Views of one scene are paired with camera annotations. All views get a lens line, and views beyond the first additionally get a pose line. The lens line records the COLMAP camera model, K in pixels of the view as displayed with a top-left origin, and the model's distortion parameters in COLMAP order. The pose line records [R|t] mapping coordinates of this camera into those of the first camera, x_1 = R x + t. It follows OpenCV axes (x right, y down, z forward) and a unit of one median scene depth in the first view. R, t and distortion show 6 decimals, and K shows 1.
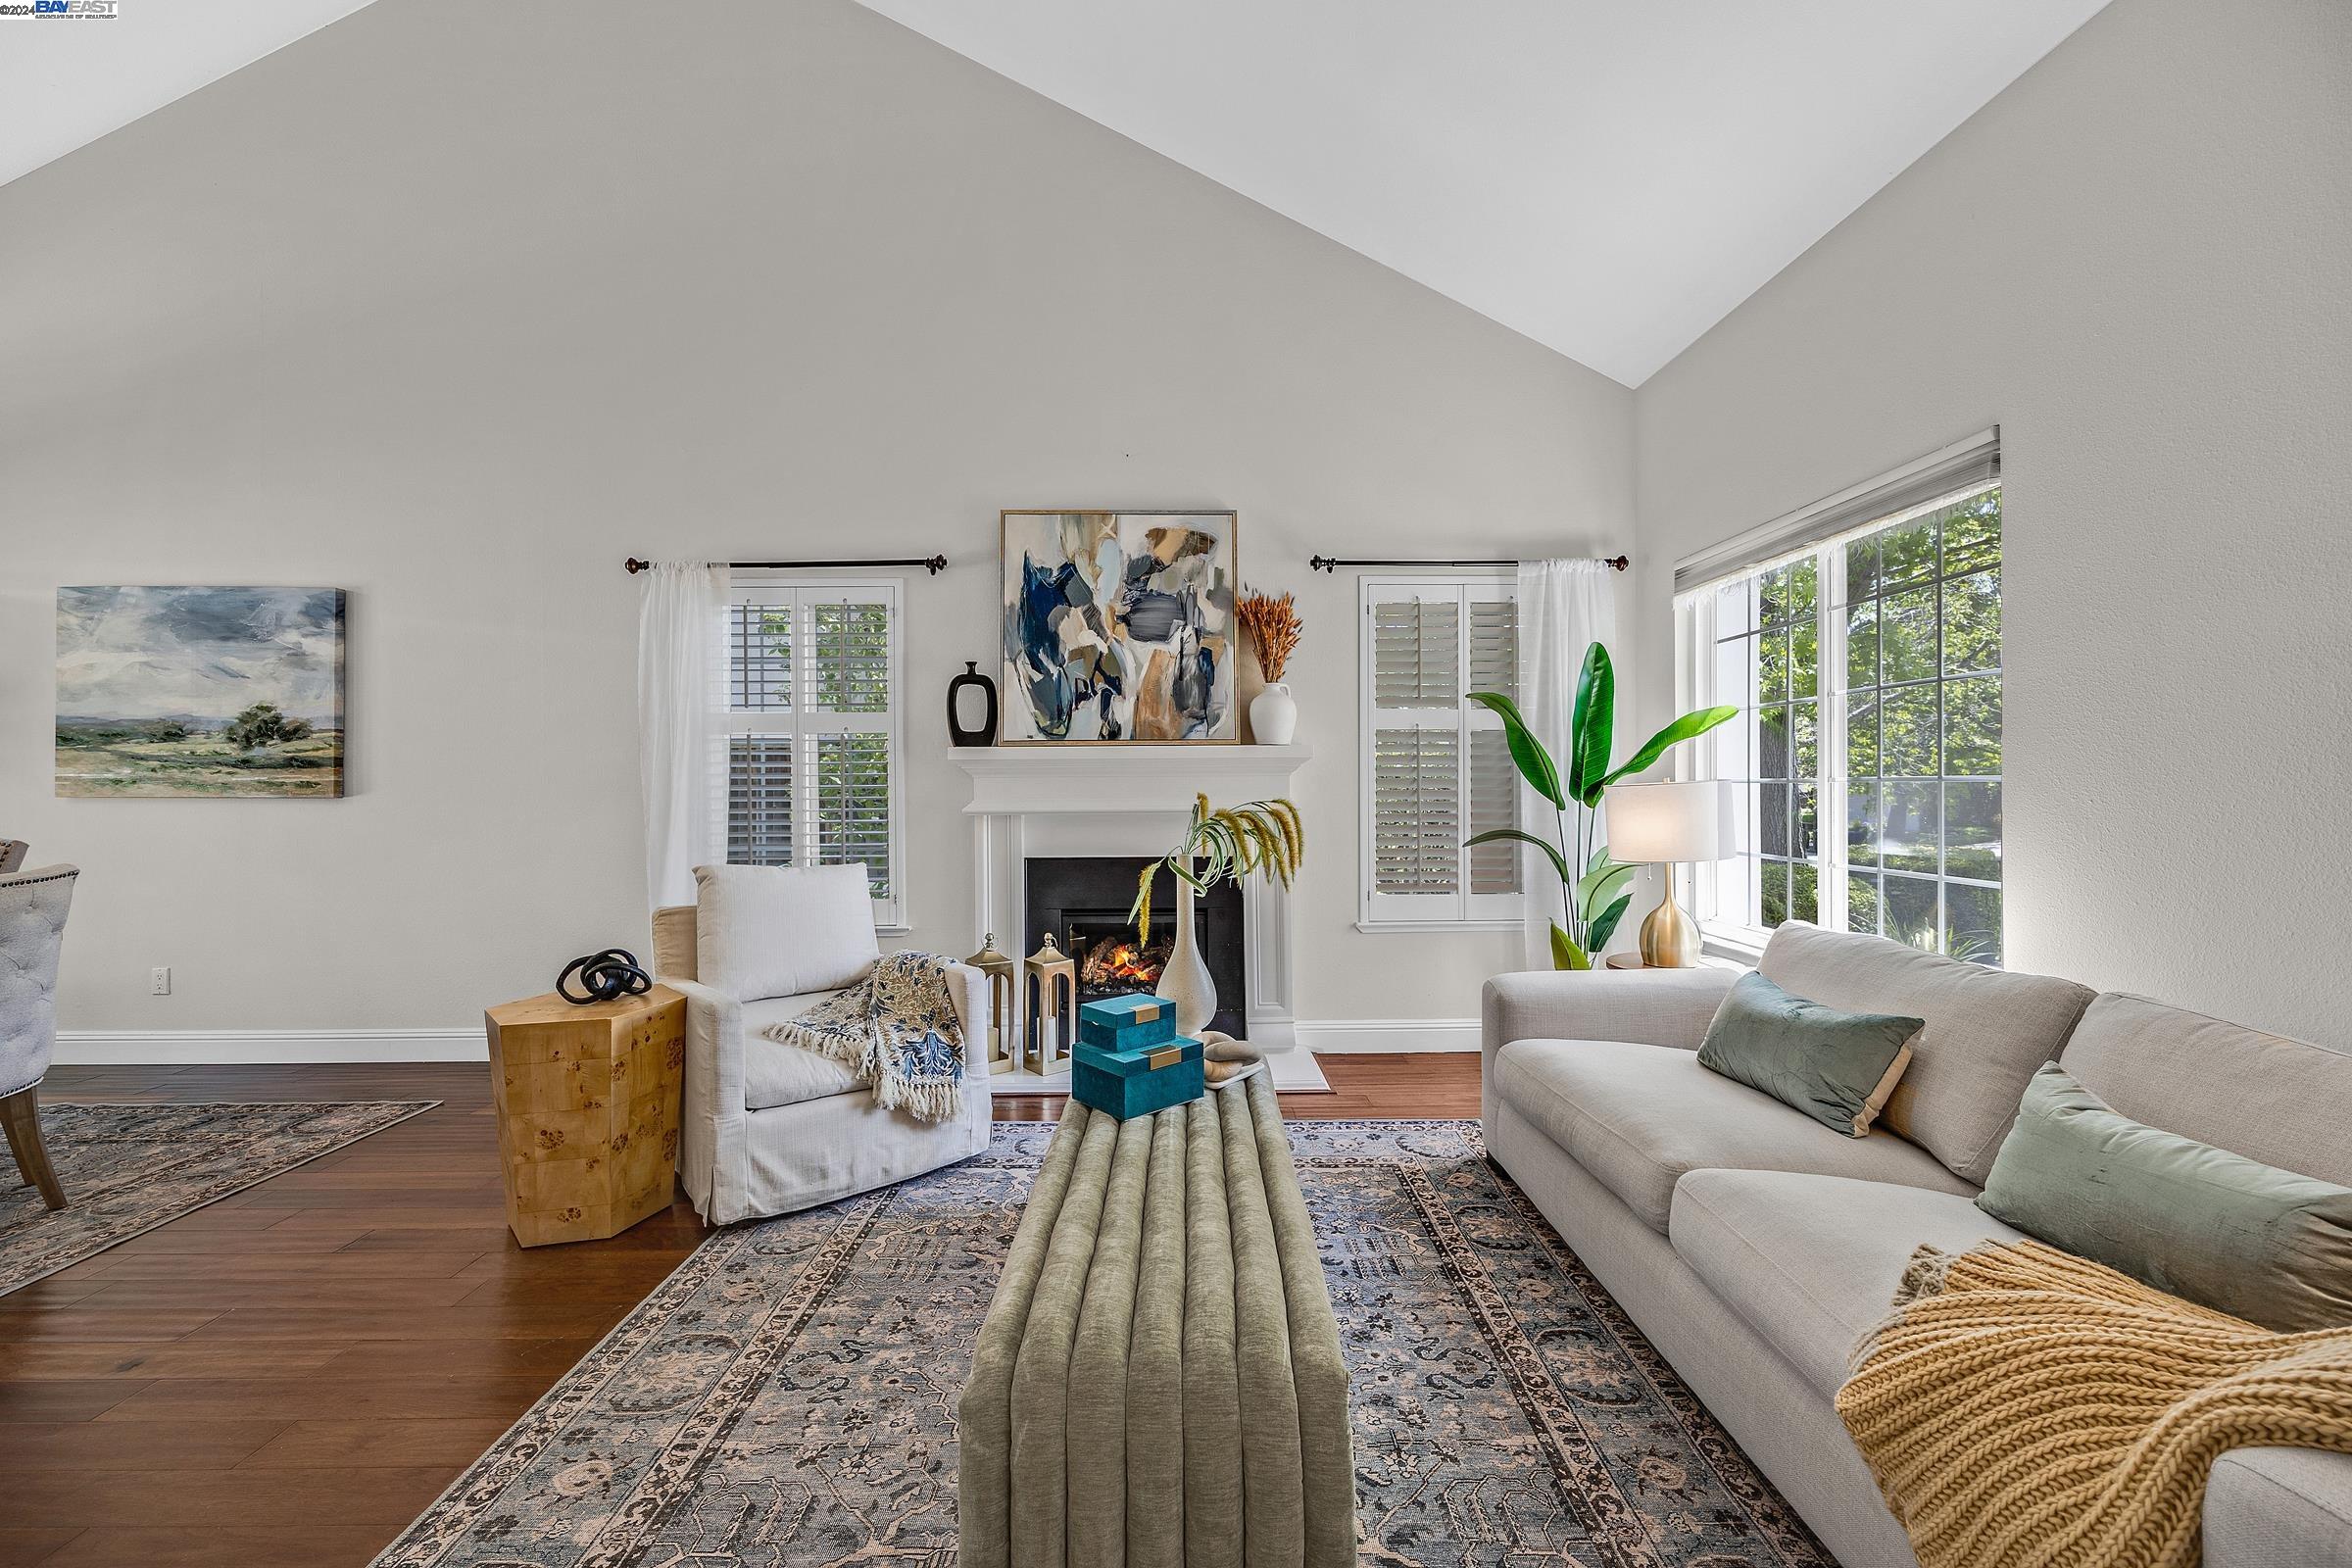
lens RADIAL K [[944.4, 0, 1177.5], [0, 944.4, 784.5], [0, 0, 1]] dist [-0.003367, 0.000500]
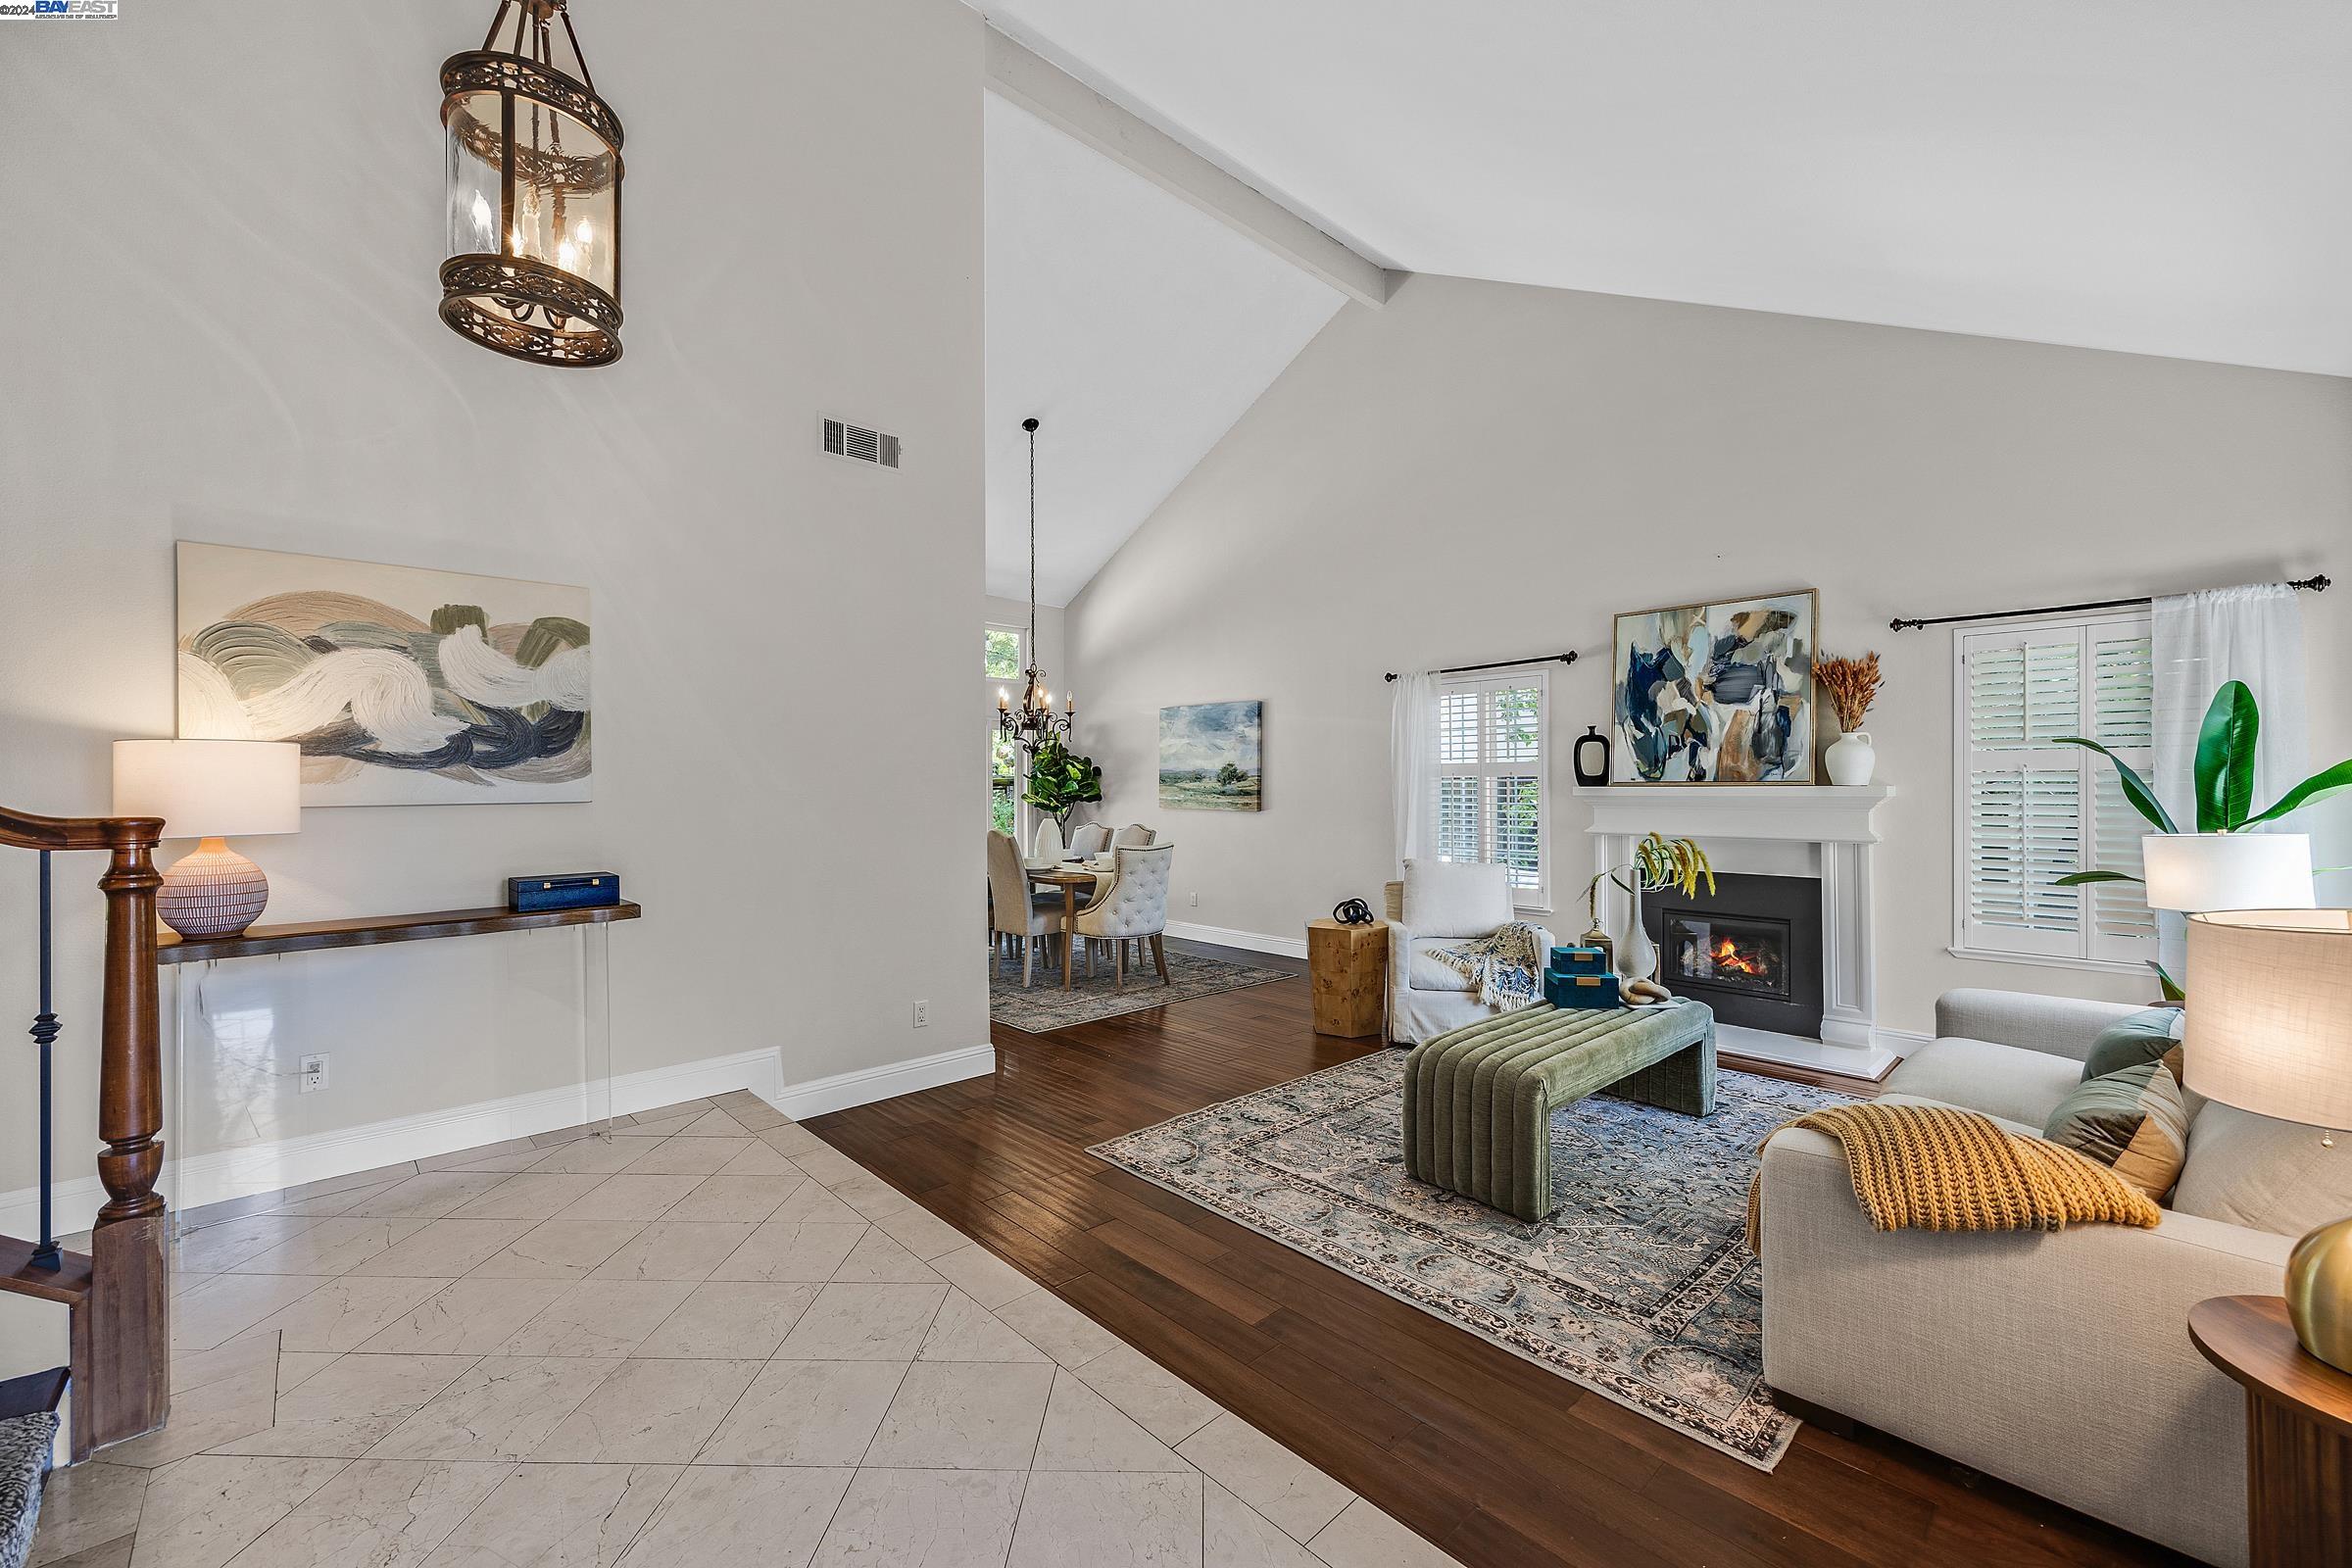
lens RADIAL K [[944.4, 0, 1171.9], [0, 944.4, 784.6], [0, 0, 1]] dist [-0.003367, 0.000500]
pose [[0.671937, 0.002468, -0.740604, 0.402085], [-0.000059, 0.999995, 0.003278, -0.046558], [0.740608, -0.002159, 0.671933, -0.408608]]
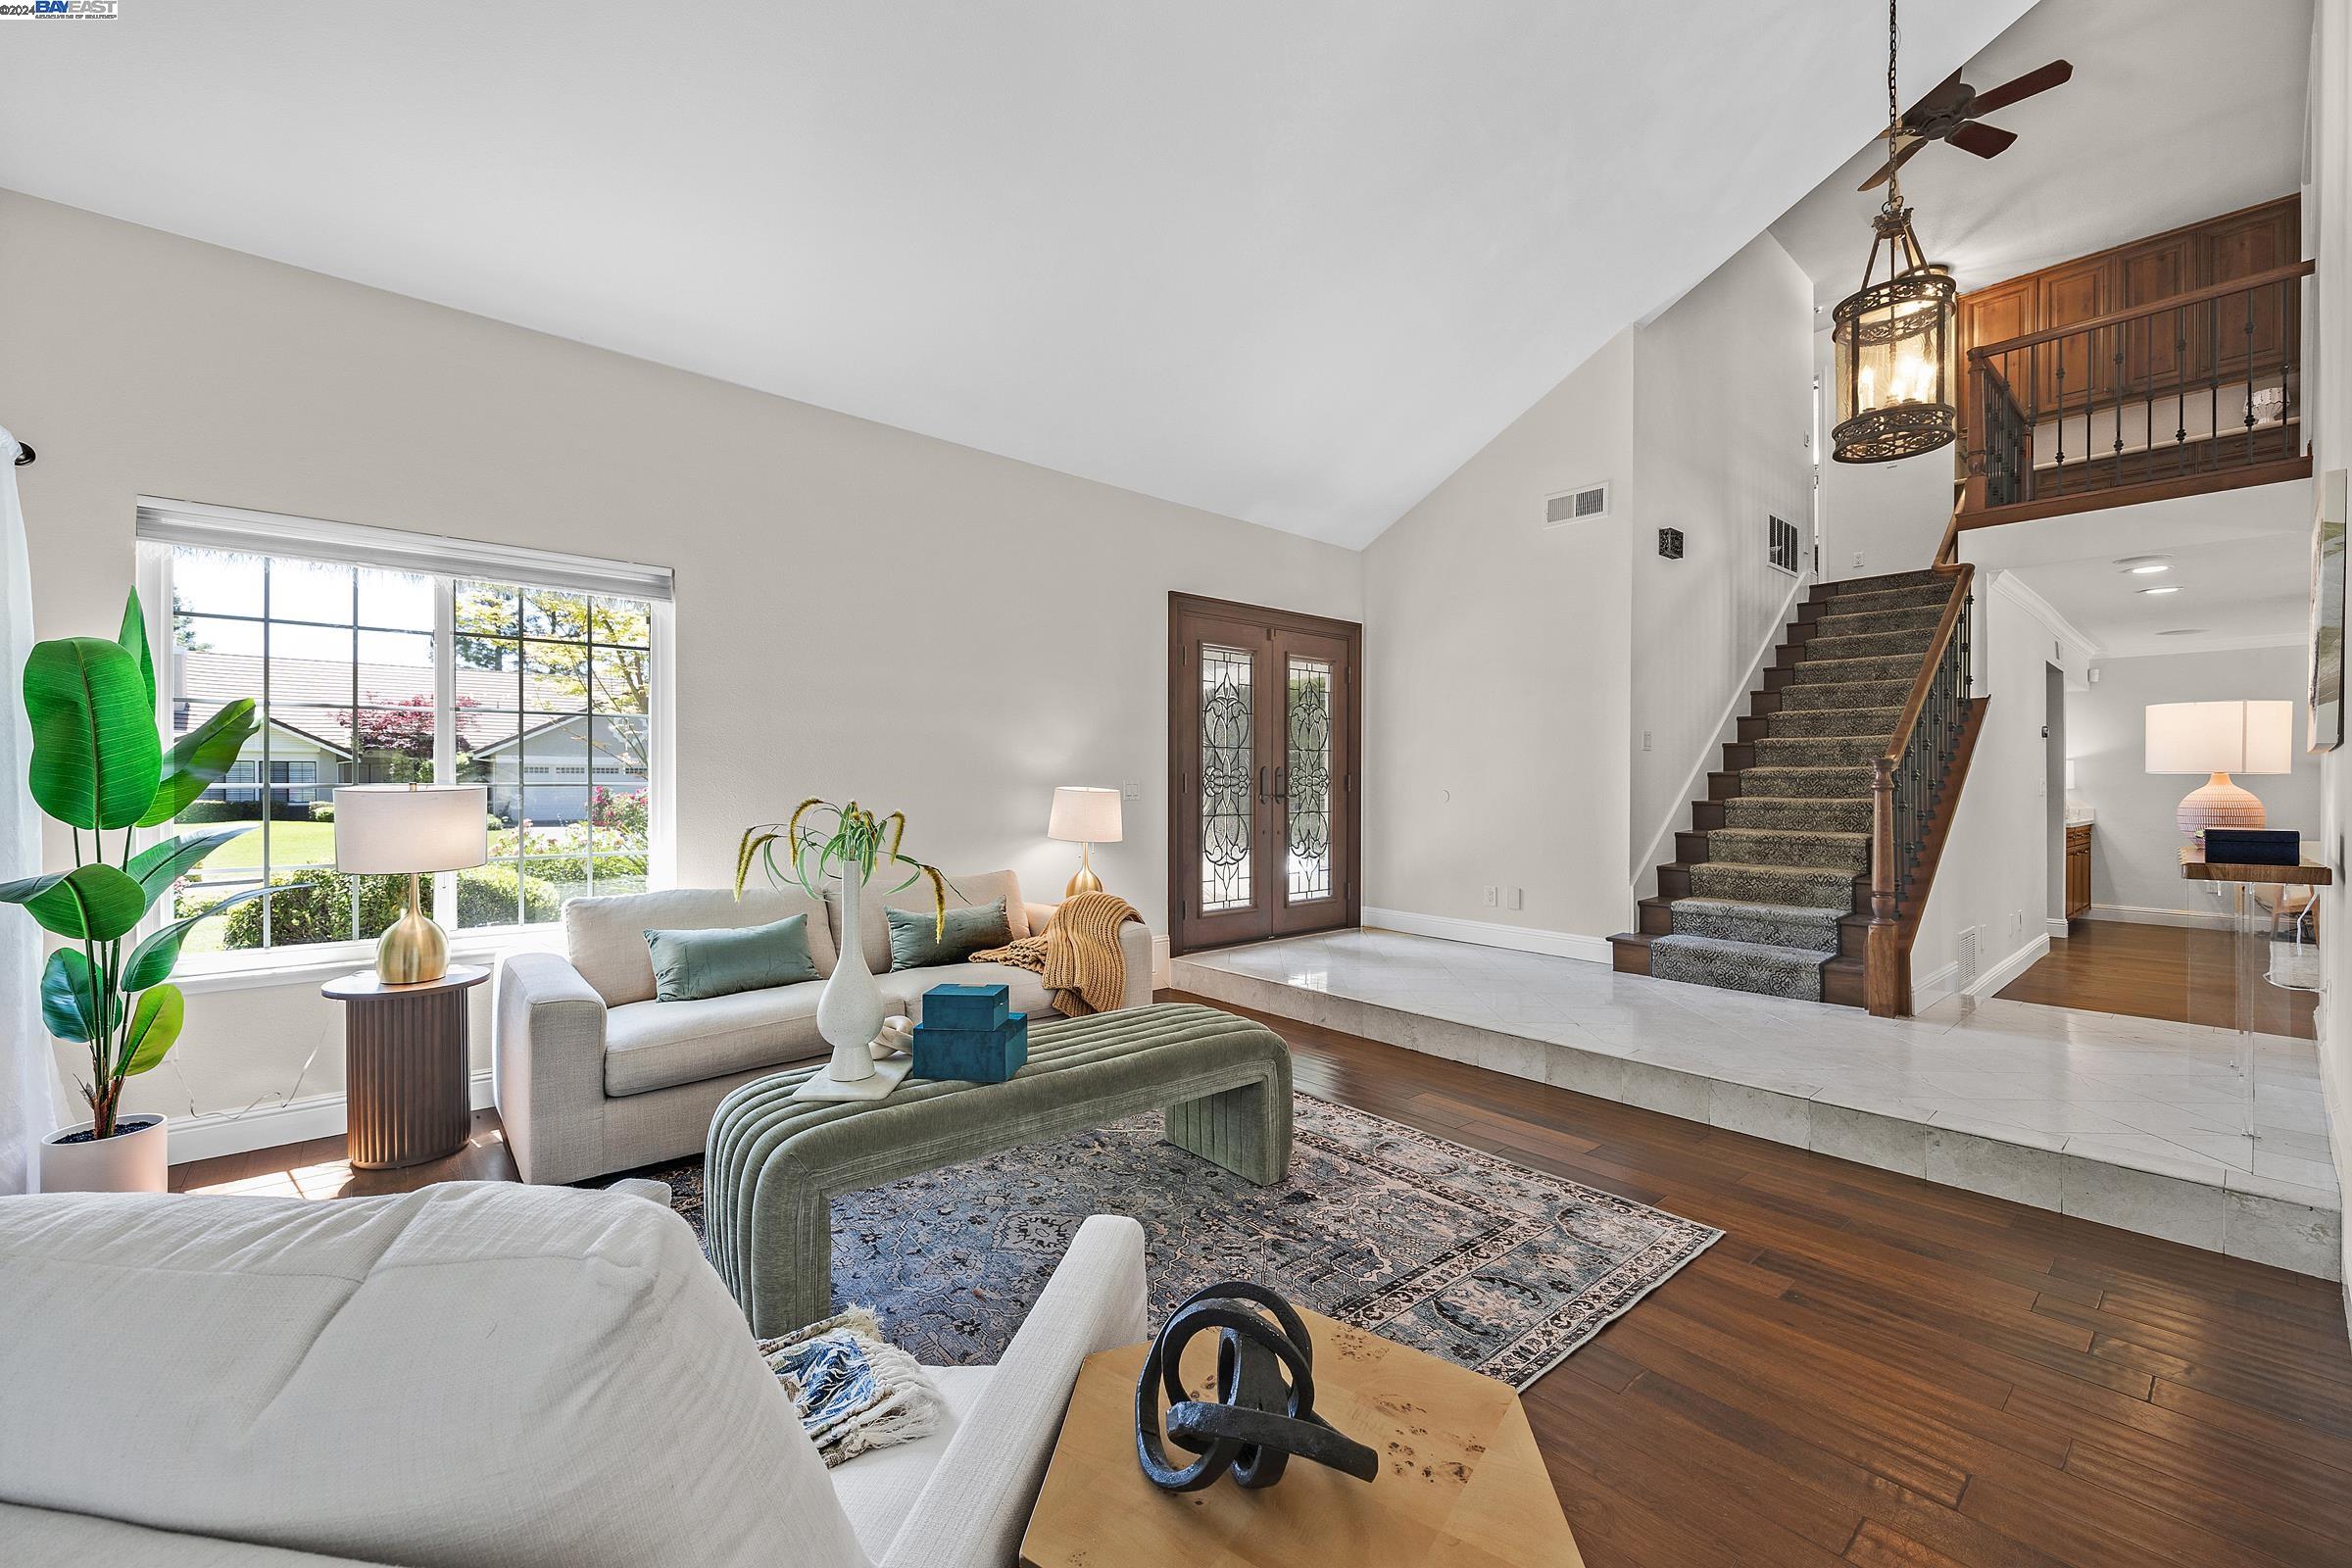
lens RADIAL K [[944.4, 0, 1175.5], [0, 944.4, 780.1], [0, 0, 1]] dist [-0.003367, 0.000500]
pose [[-0.645467, 0.005471, 0.763768, -0.553256], [0.003761, 0.999985, -0.003984, -0.002397], [-0.763779, 0.000301, -0.645478, 0.810777]]
